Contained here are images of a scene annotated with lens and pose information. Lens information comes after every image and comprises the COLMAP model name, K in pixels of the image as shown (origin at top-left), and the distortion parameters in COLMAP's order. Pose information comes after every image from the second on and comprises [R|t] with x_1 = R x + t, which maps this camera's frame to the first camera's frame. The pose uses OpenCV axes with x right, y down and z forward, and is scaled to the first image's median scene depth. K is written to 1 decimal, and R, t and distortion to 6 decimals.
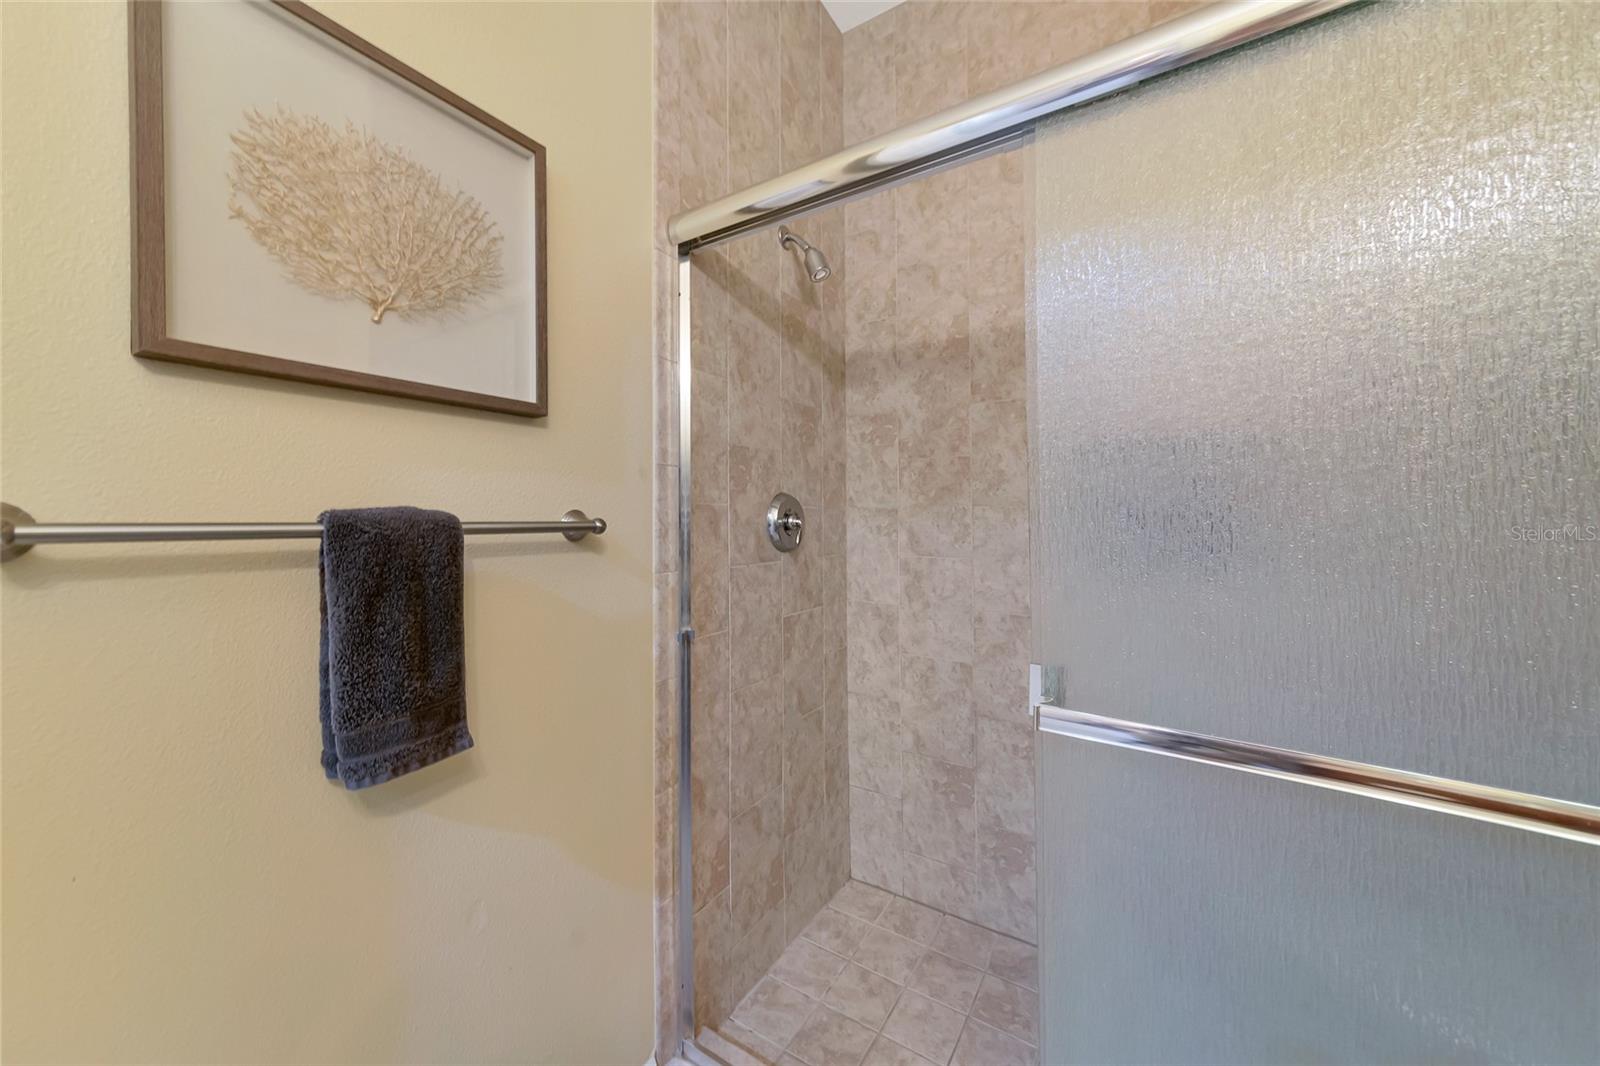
lens RADIAL K [[597.4, 0, 800.1], [0, 597.4, 540.7], [0, 0, 1]] dist [0.008440, -0.000031]
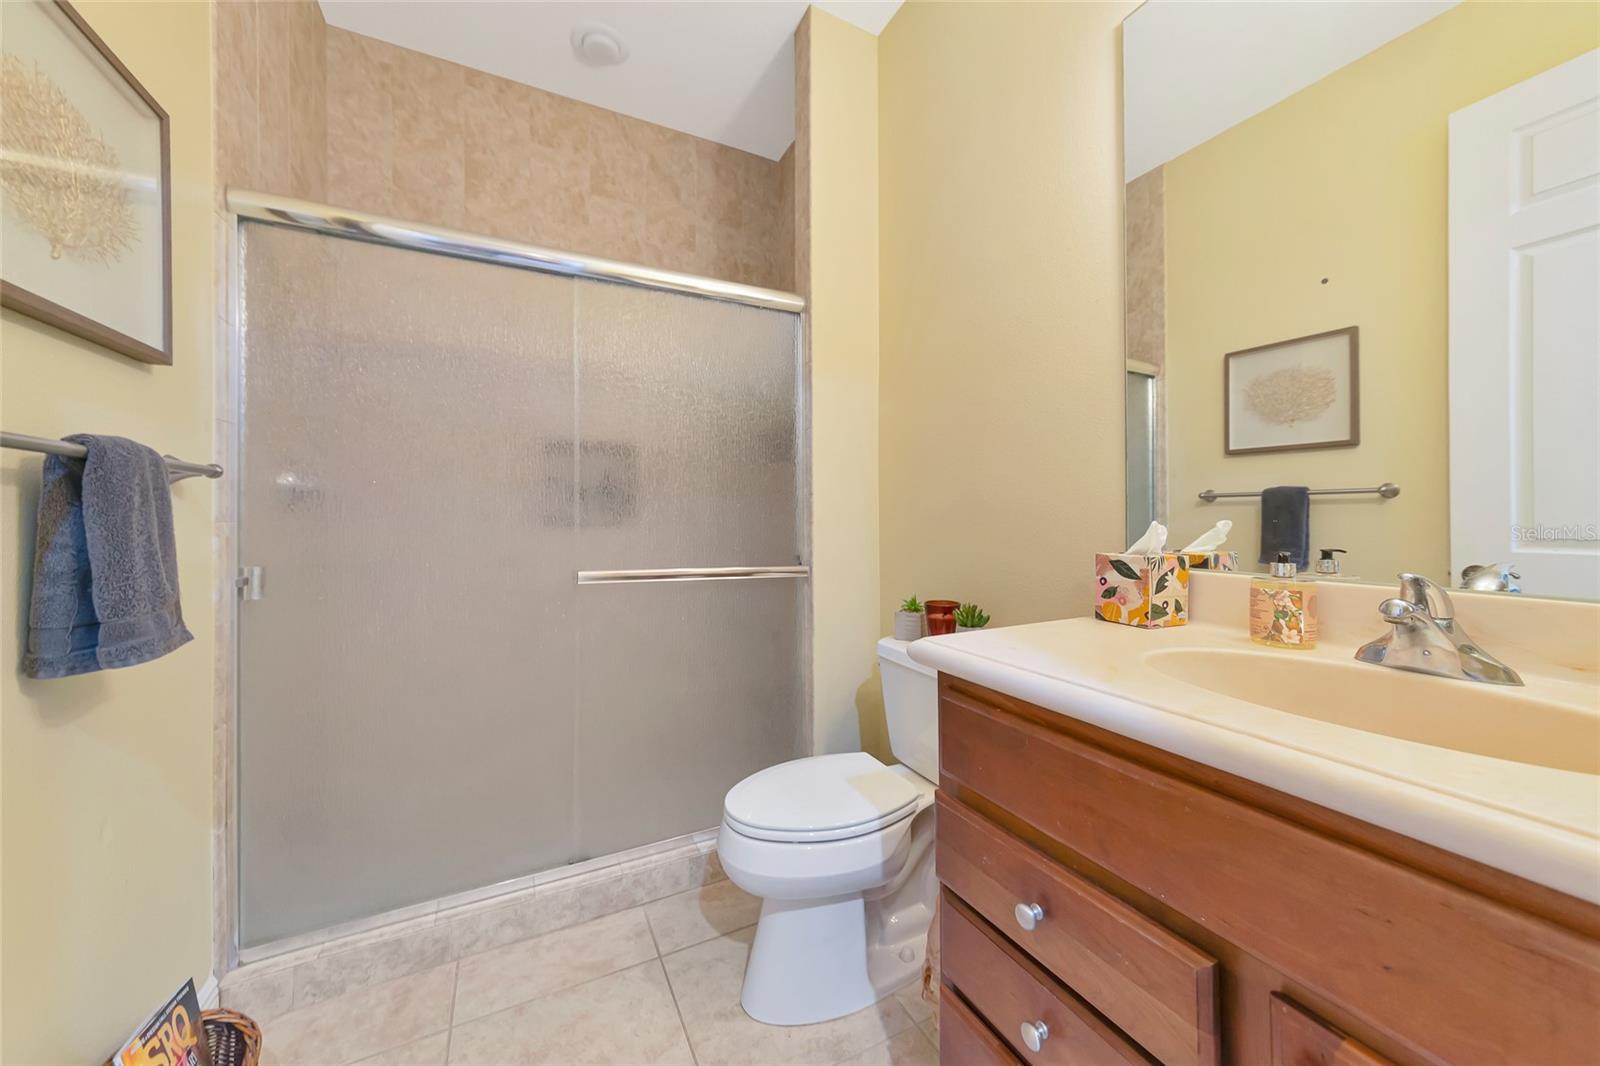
lens RADIAL K [[597.4, 0, 800.1], [0, 597.4, 540.7], [0, 0, 1]] dist [0.008440, -0.000031]
pose [[0.557588, 0.016136, 0.829961, -0.528100], [-0.012833, 0.999859, -0.010818, 0.083974], [-0.830019, -0.004619, 0.557716, -0.431757]]
